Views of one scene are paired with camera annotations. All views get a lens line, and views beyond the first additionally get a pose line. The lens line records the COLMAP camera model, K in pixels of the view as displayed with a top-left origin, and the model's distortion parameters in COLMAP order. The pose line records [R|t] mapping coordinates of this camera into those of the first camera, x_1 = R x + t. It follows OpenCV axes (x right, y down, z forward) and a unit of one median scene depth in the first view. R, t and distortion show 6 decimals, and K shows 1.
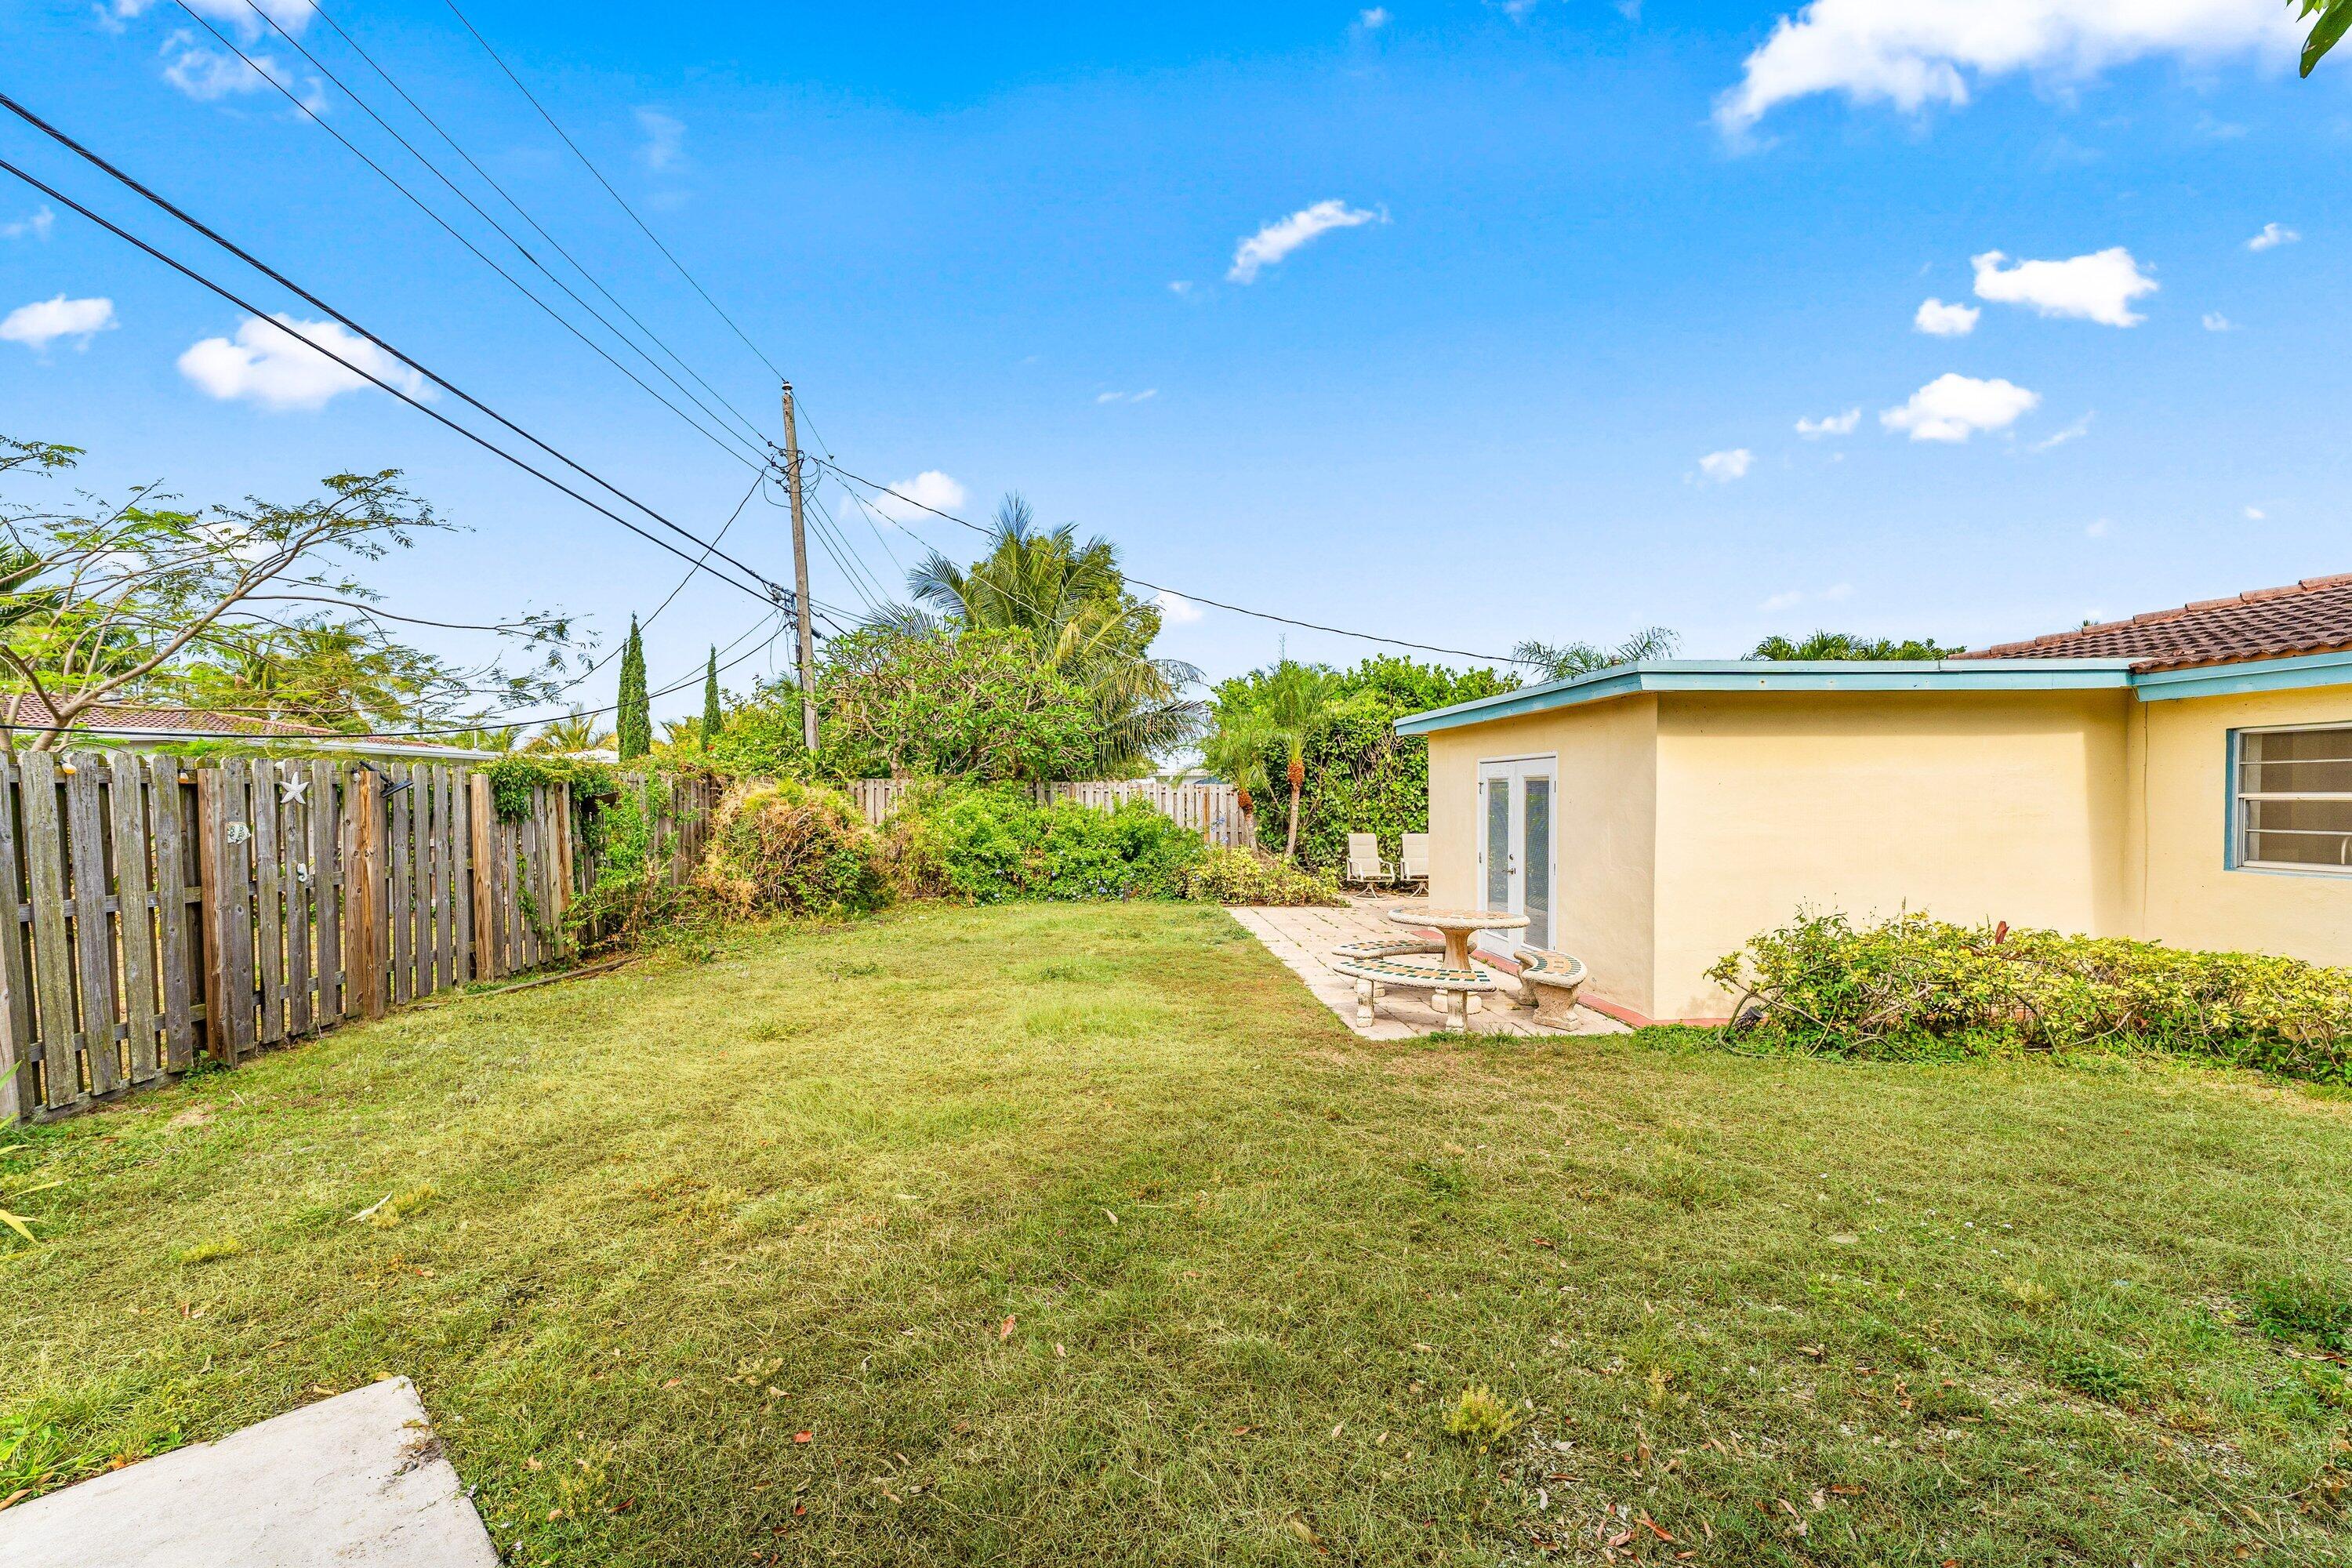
lens RADIAL K [[993.3, 0, 1187.9], [0, 993.3, 820.8], [0, 0, 1]] dist [-0.003988, -0.000667]
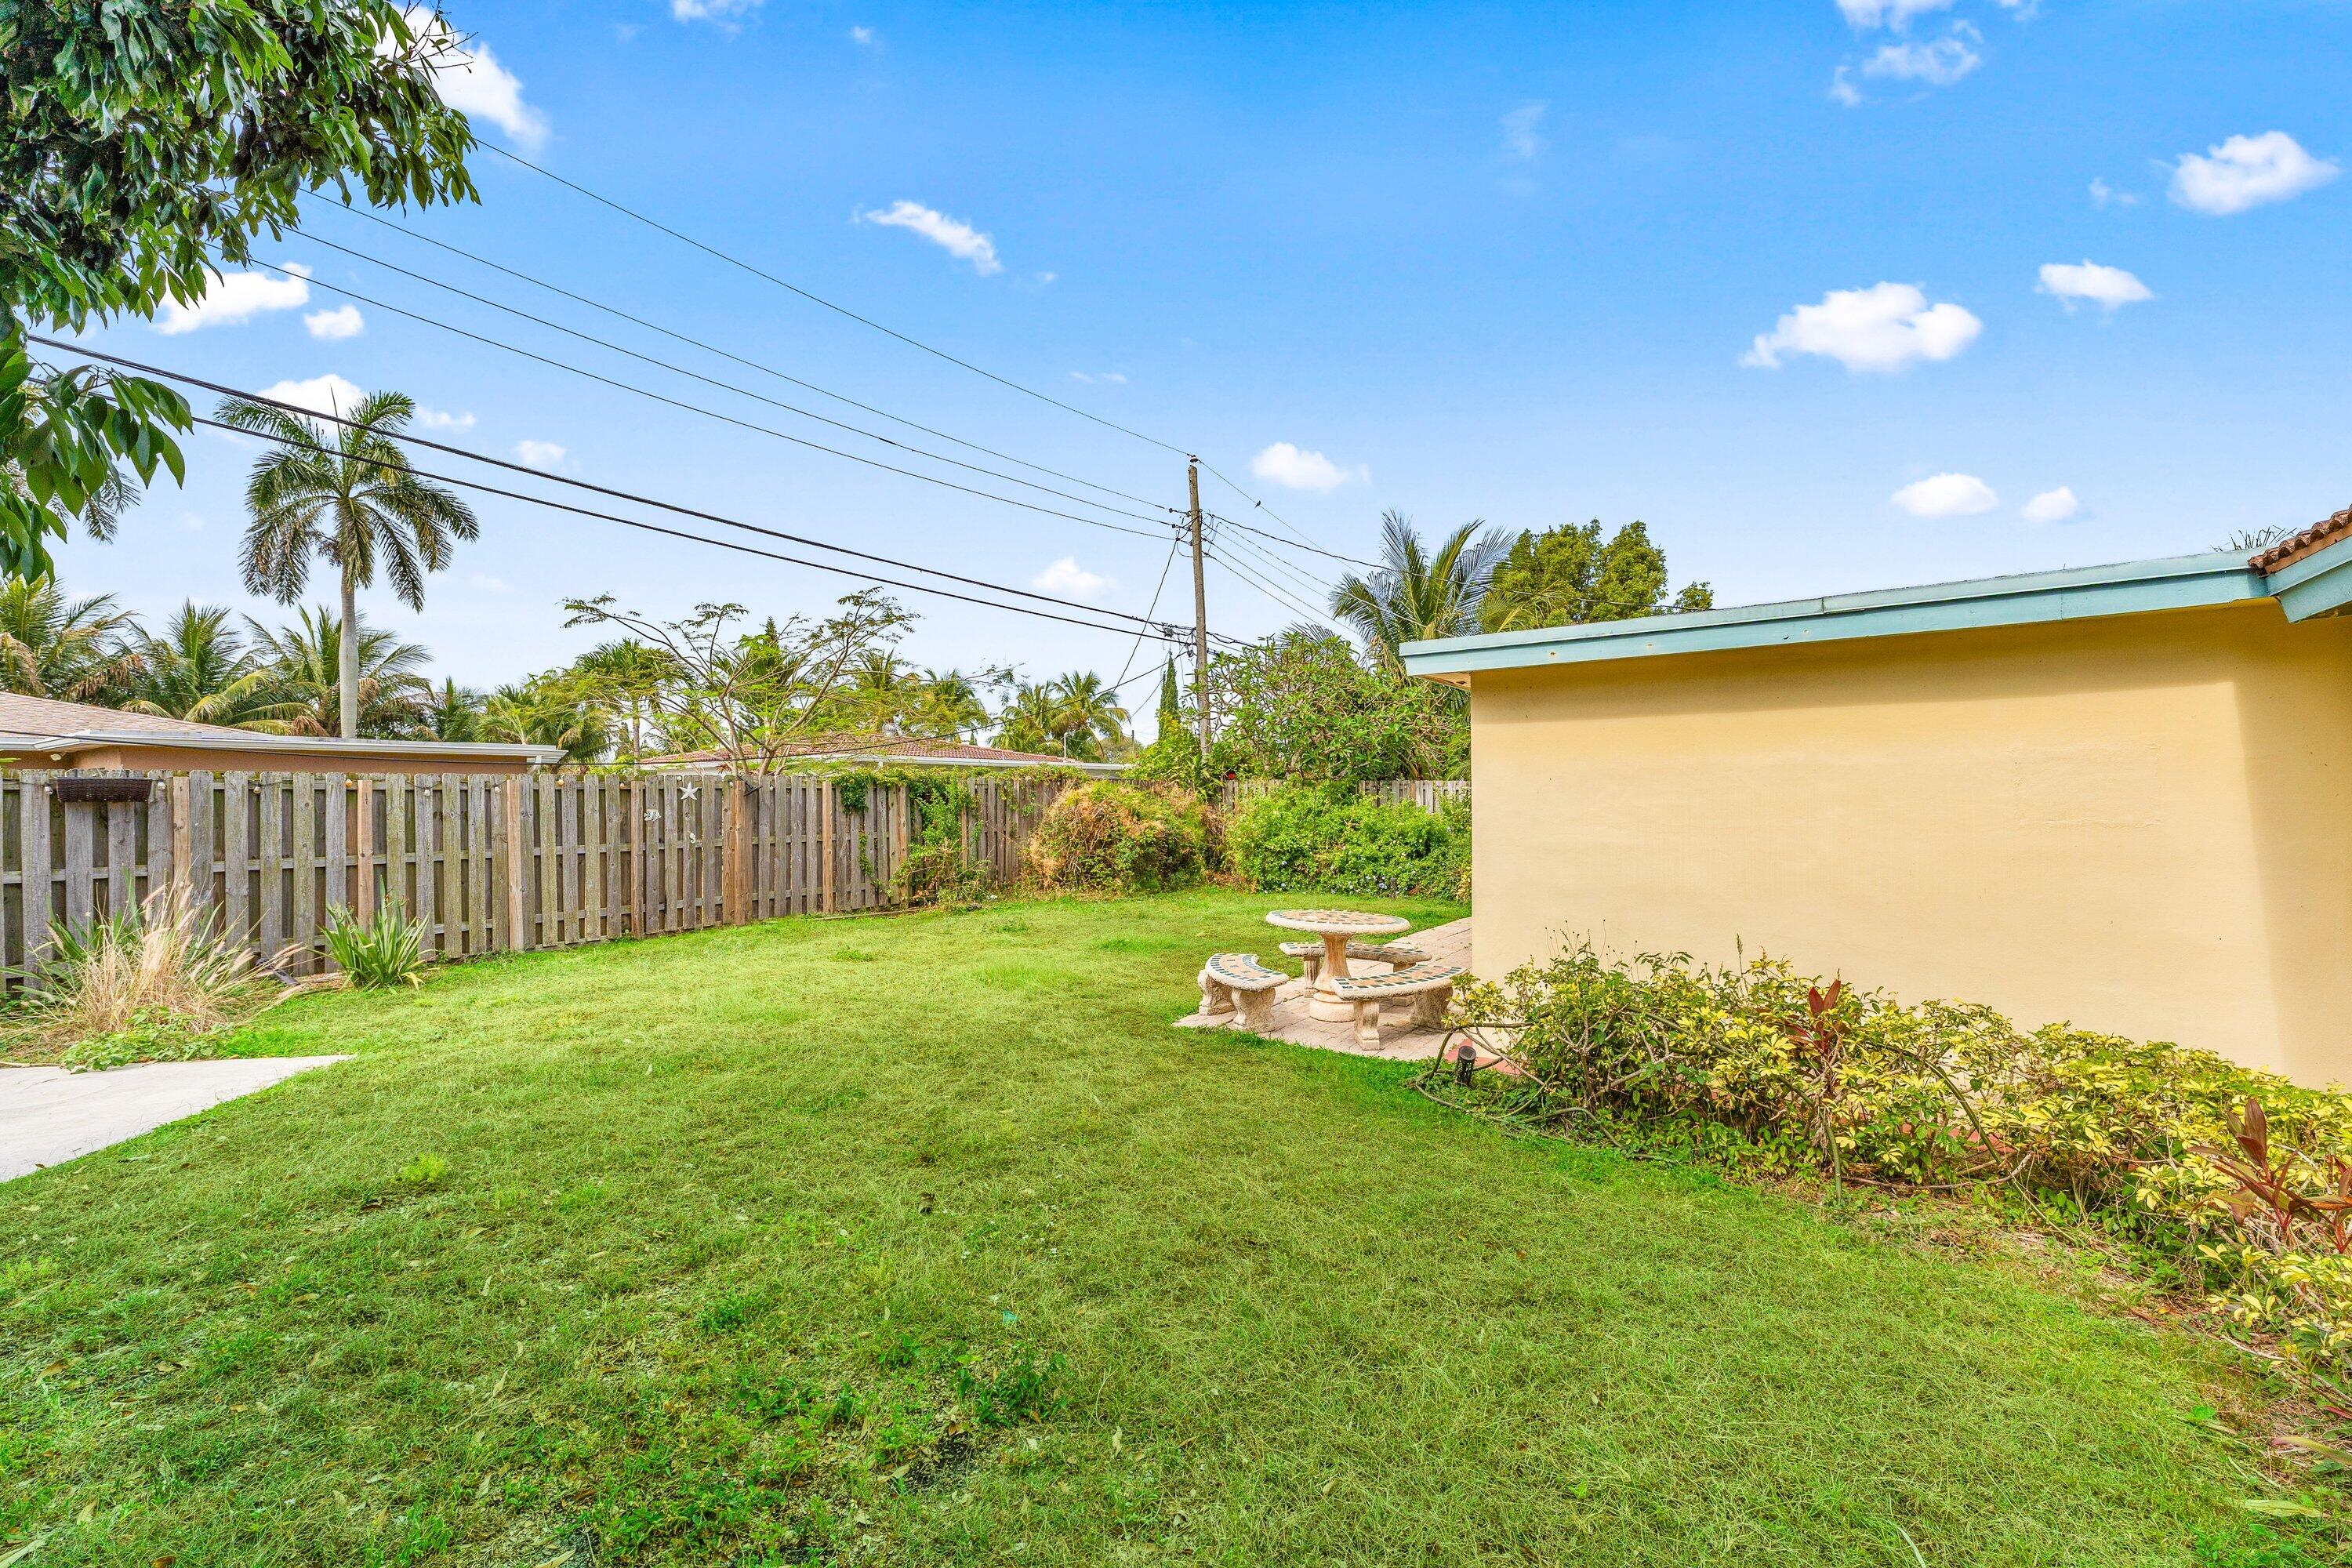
lens RADIAL K [[966.1, 0, 1181.0], [0, 966.1, 796.6], [0, 0, 1]] dist [-0.000595, -0.000198]
pose [[0.772809, 0.000205, -0.634639, 0.827106], [-0.014505, 0.999744, -0.017339, -0.004822], [0.634473, 0.022605, 0.772615, 0.197654]]
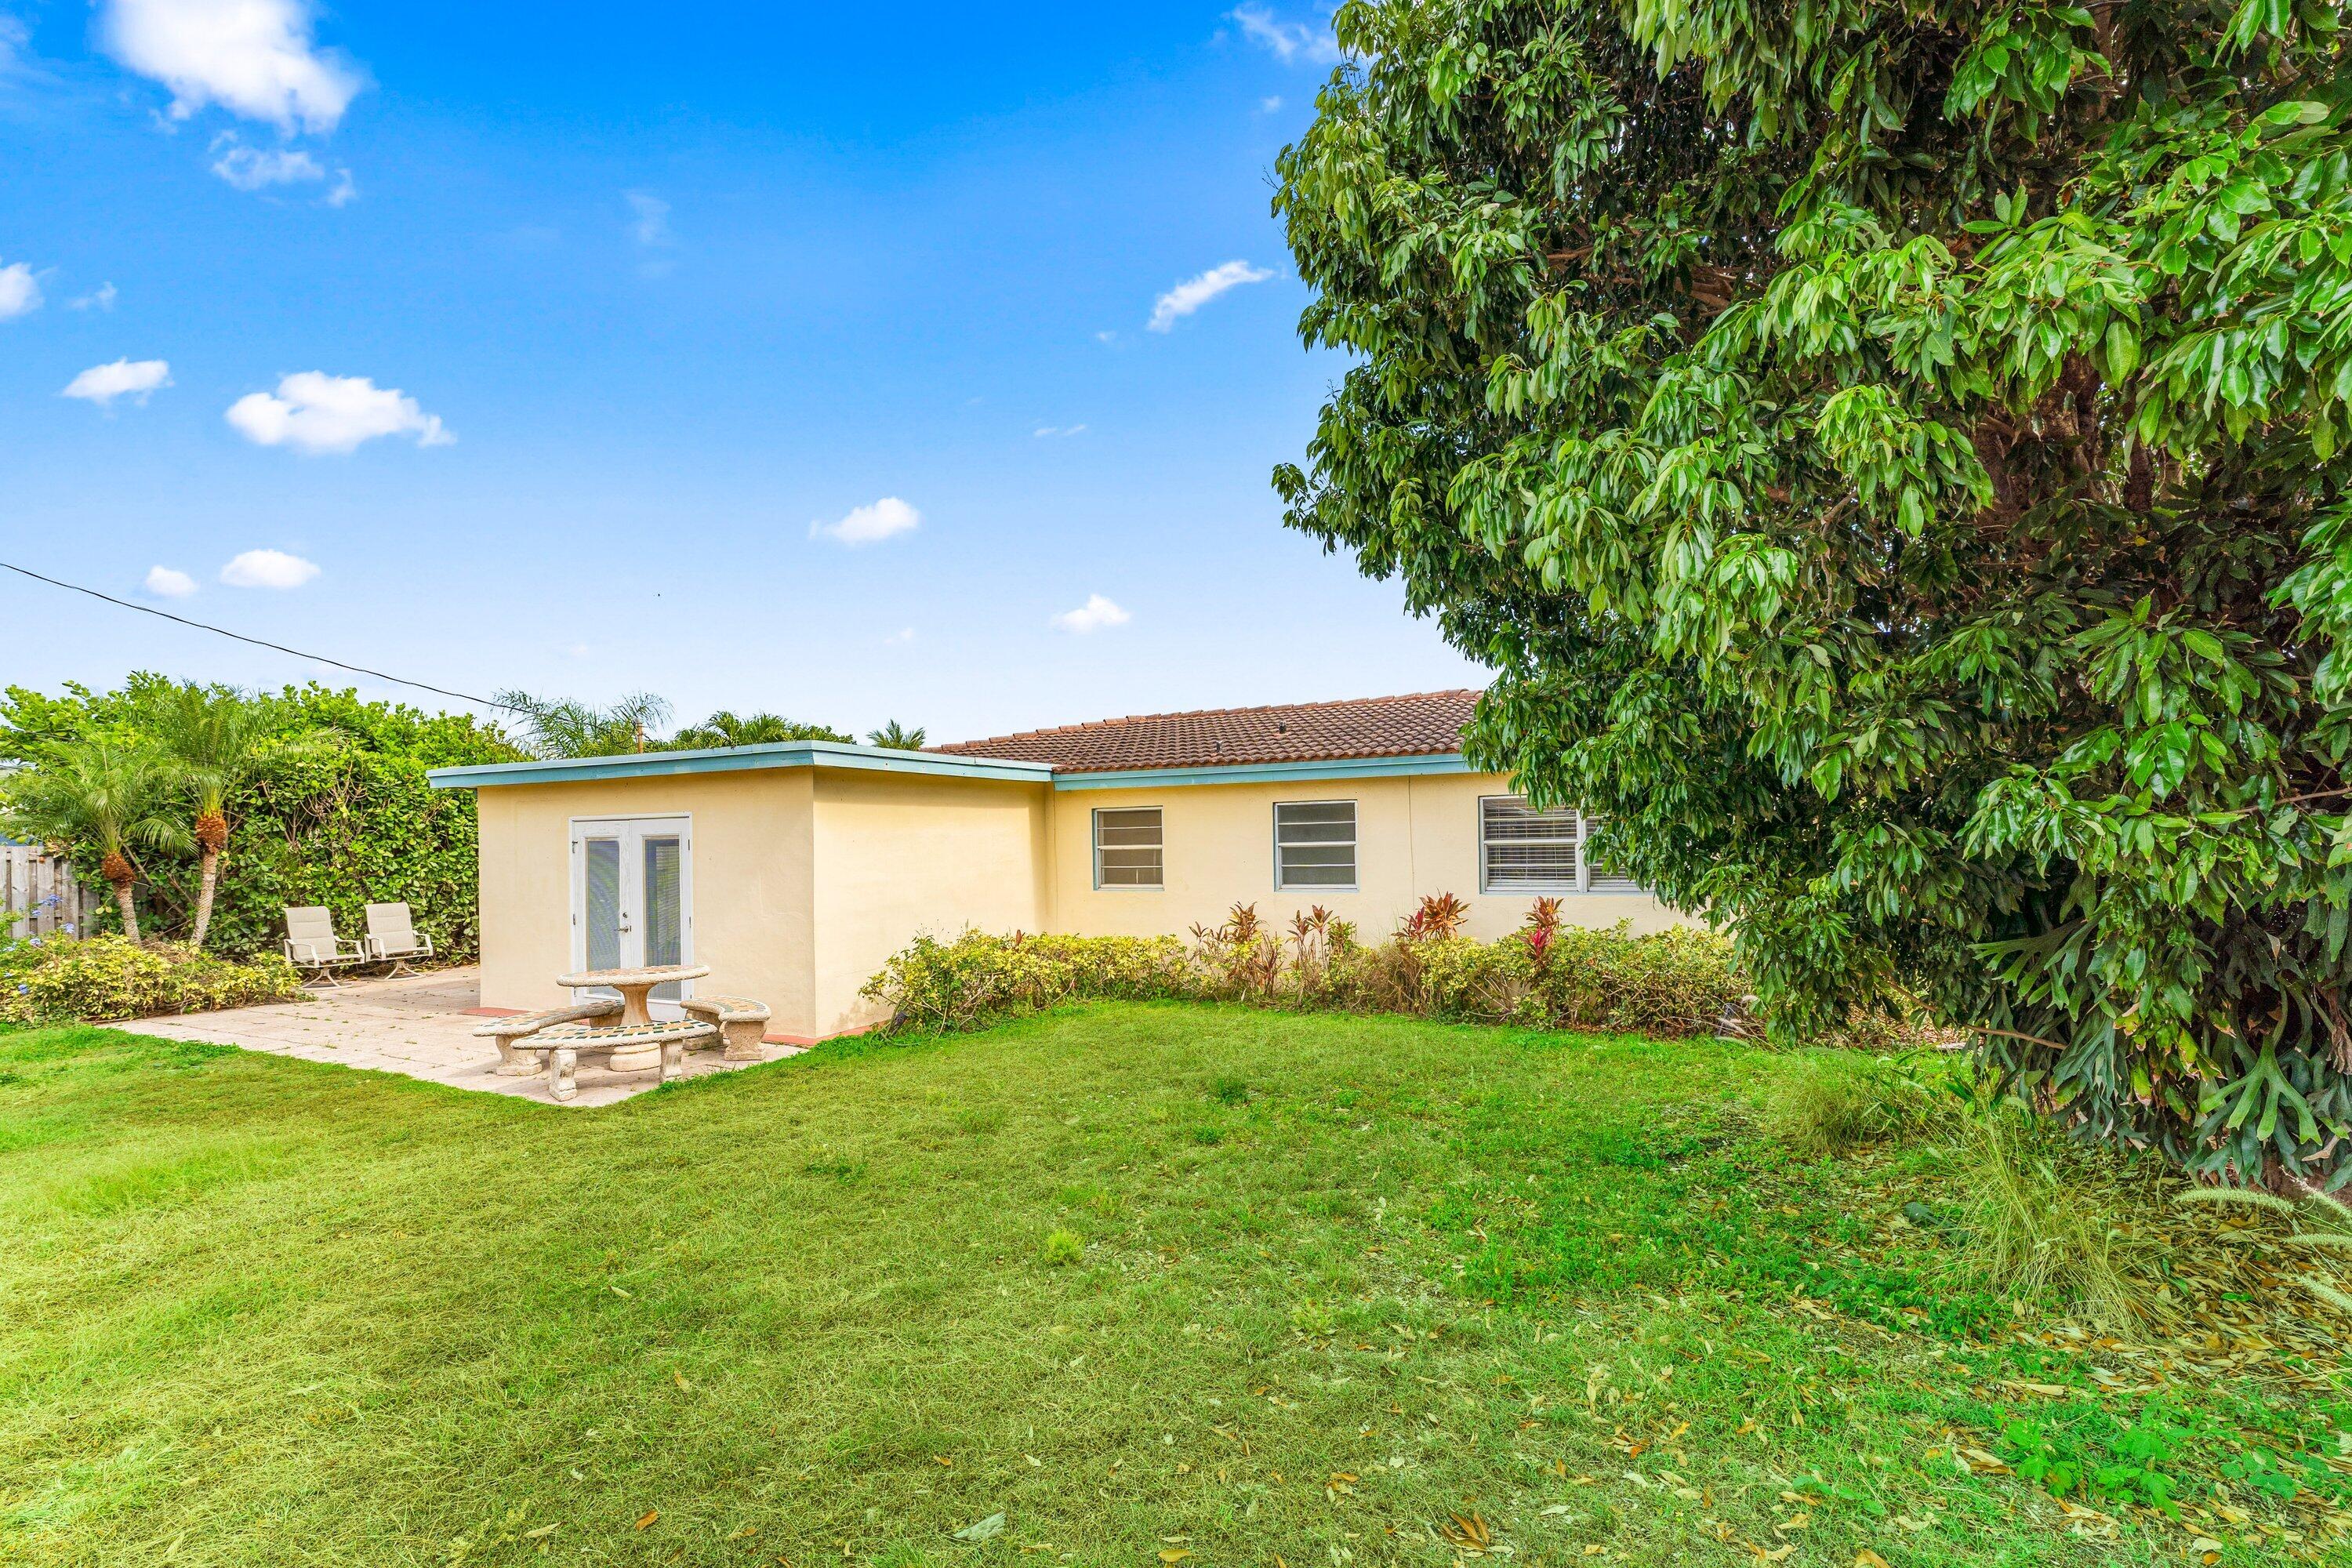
lens RADIAL K [[993.3, 0, 1187.9], [0, 993.3, 820.8], [0, 0, 1]] dist [-0.003988, -0.000667]
pose [[0.479949, 0.014929, 0.877169, -0.356320], [0.037327, 0.998602, -0.037420, -0.000158], [-0.876502, 0.050701, 0.478721, 0.016775]]
